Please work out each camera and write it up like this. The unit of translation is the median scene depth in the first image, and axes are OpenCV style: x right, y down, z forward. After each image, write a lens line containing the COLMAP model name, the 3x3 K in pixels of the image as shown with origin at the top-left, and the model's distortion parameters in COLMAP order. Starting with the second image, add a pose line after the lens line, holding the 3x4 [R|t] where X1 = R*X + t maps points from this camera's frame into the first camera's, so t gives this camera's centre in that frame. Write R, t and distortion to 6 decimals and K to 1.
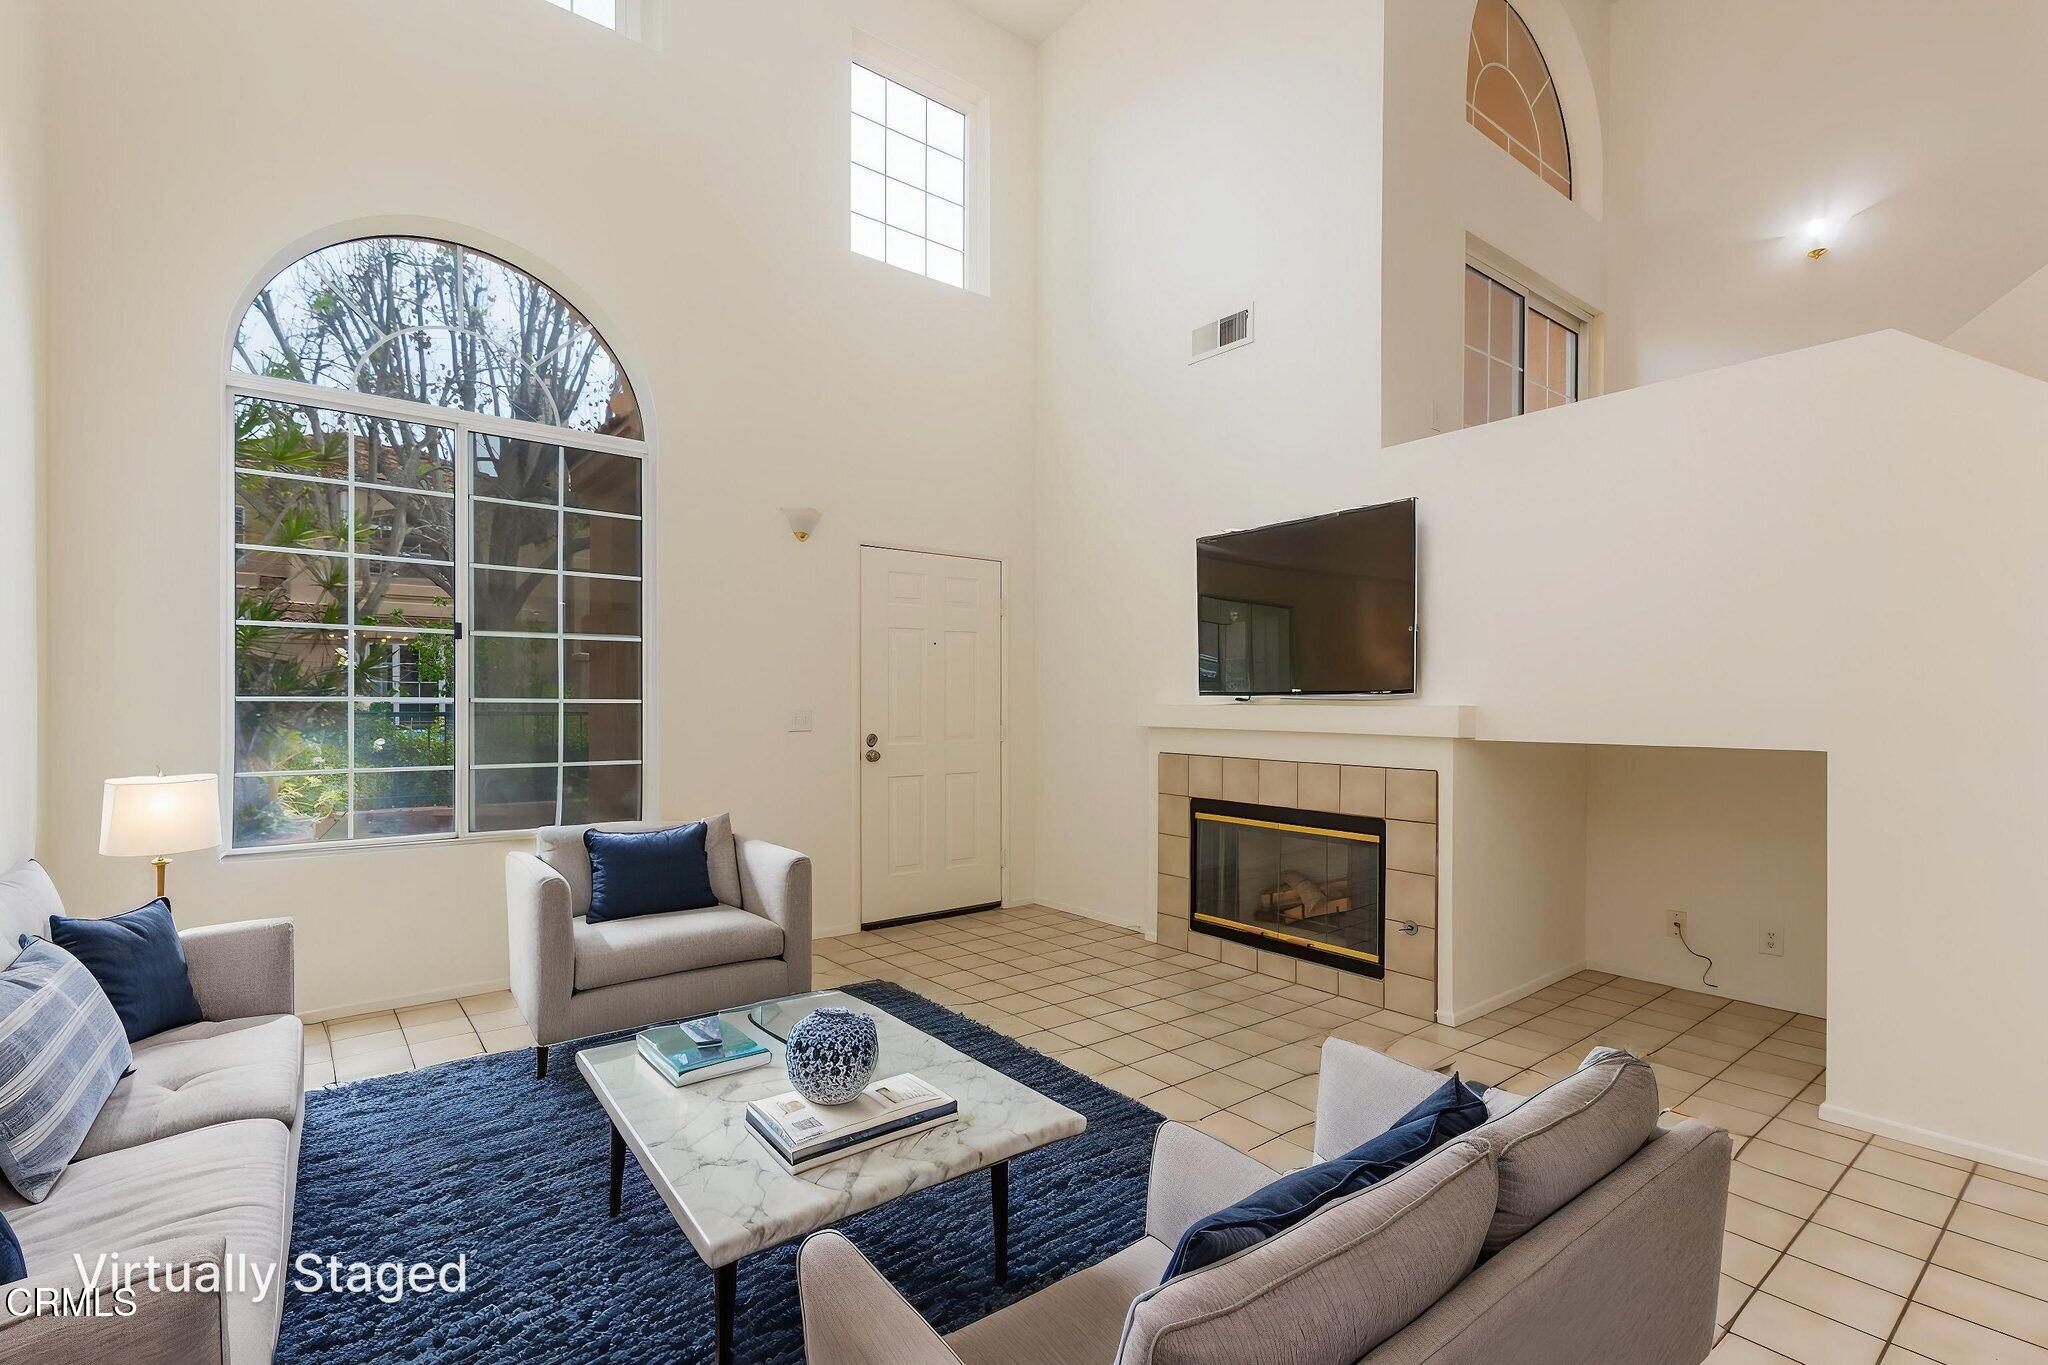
lens RADIAL K [[927.5, 0, 1022.5], [0, 927.5, 705.4], [0, 0, 1]] dist [0.000598, 0.000095]
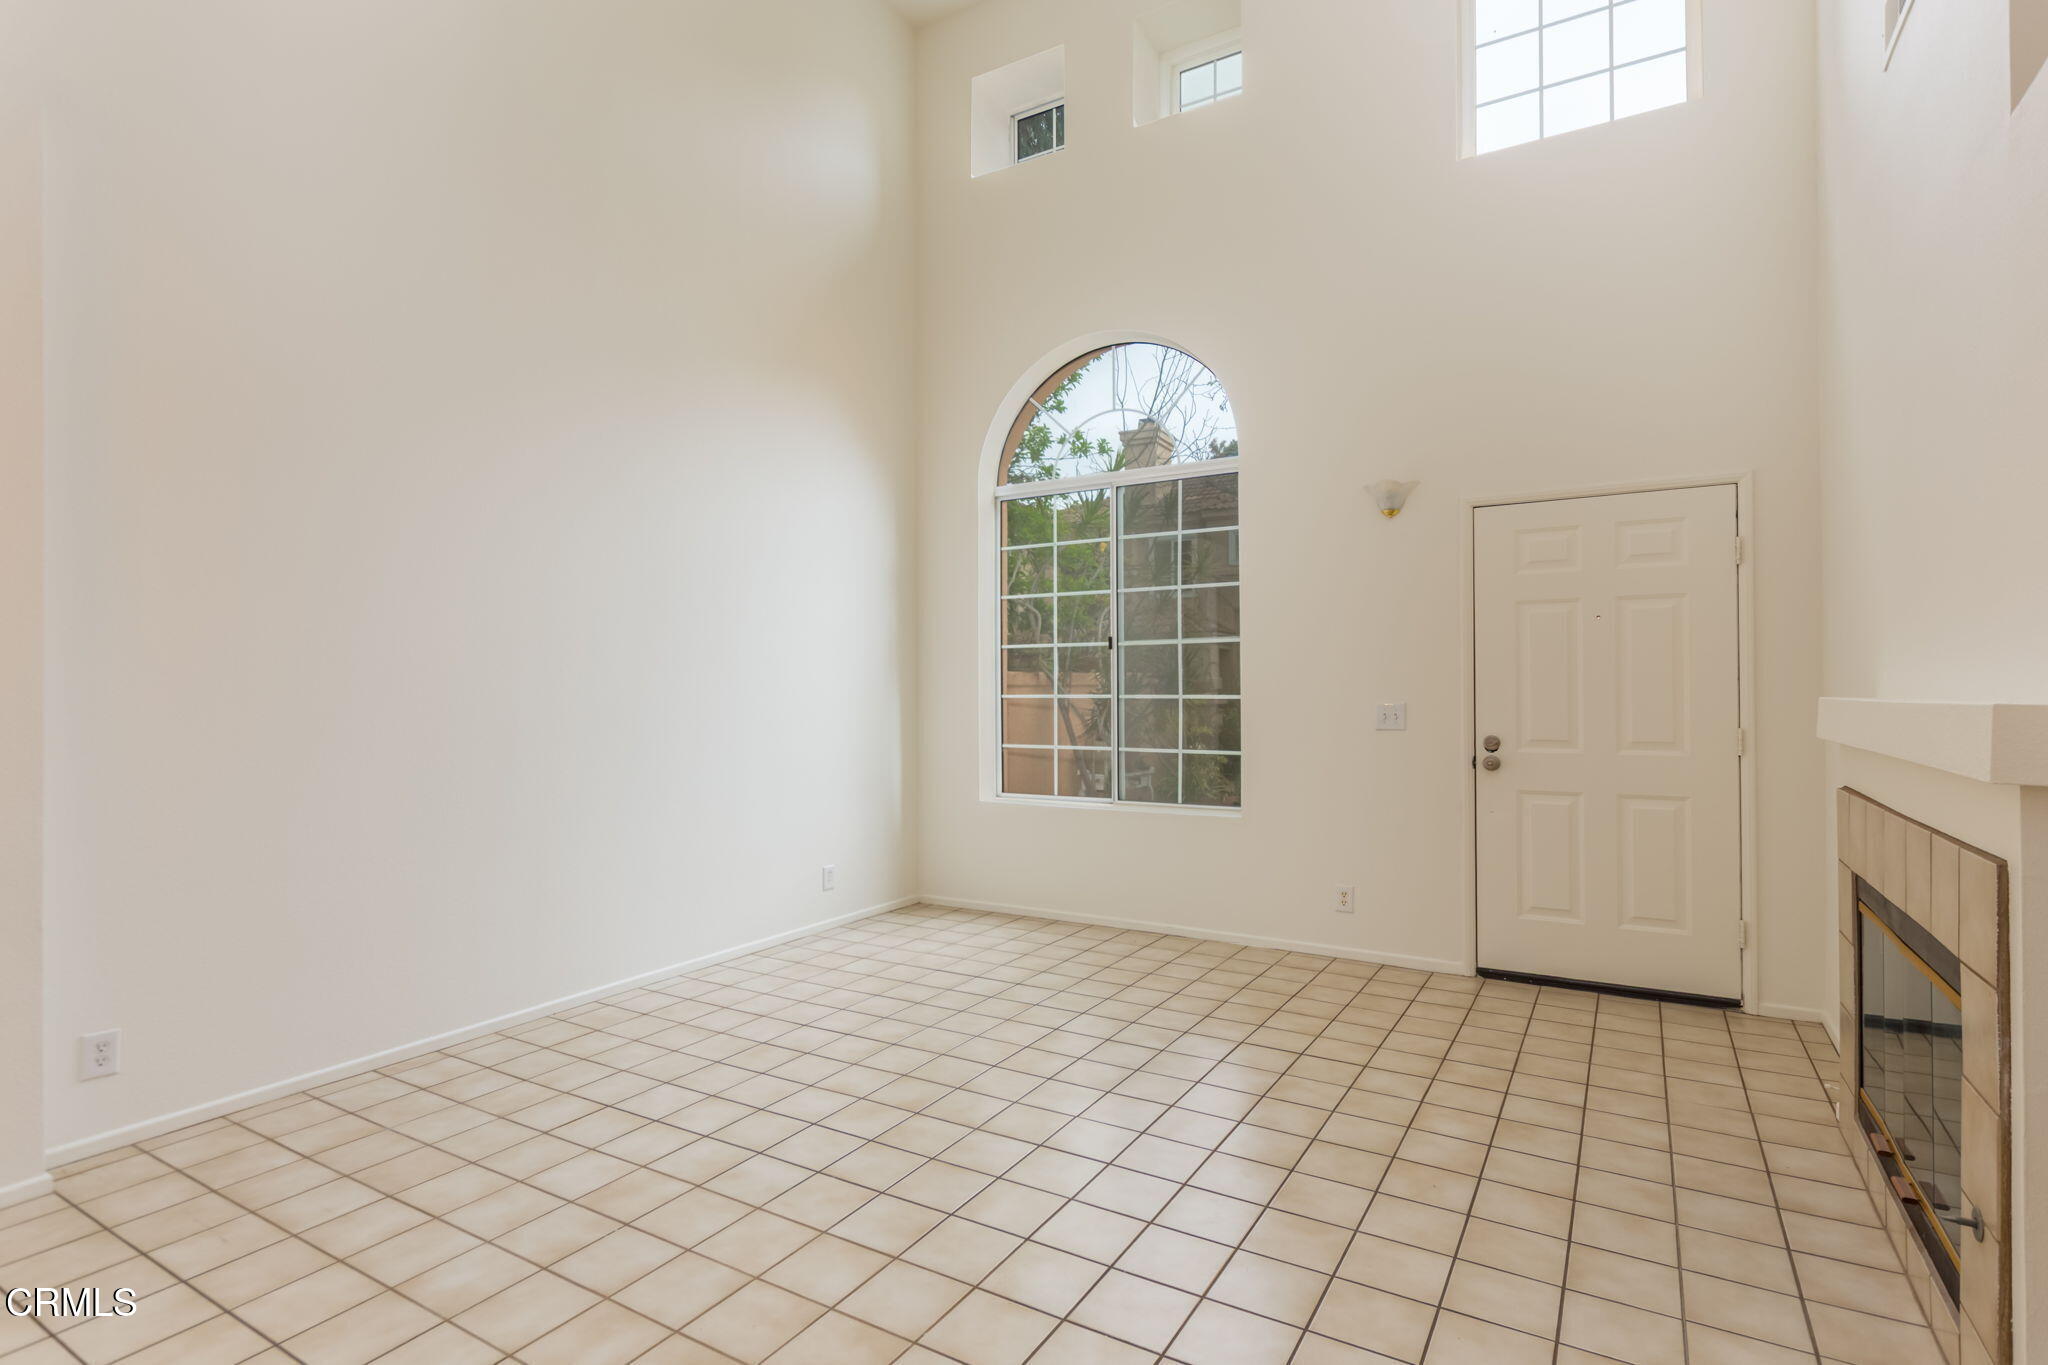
lens RADIAL K [[1010.8, 0, 1024.0], [0, 1010.8, 682.5], [0, 0, 1]] dist [0.000979, -0.000032]
pose [[0.359625, -0.008098, -0.933062, 0.527249], [0.003360, 0.999967, -0.007384, -0.011976], [0.933091, -0.000480, 0.359641, 0.304286]]
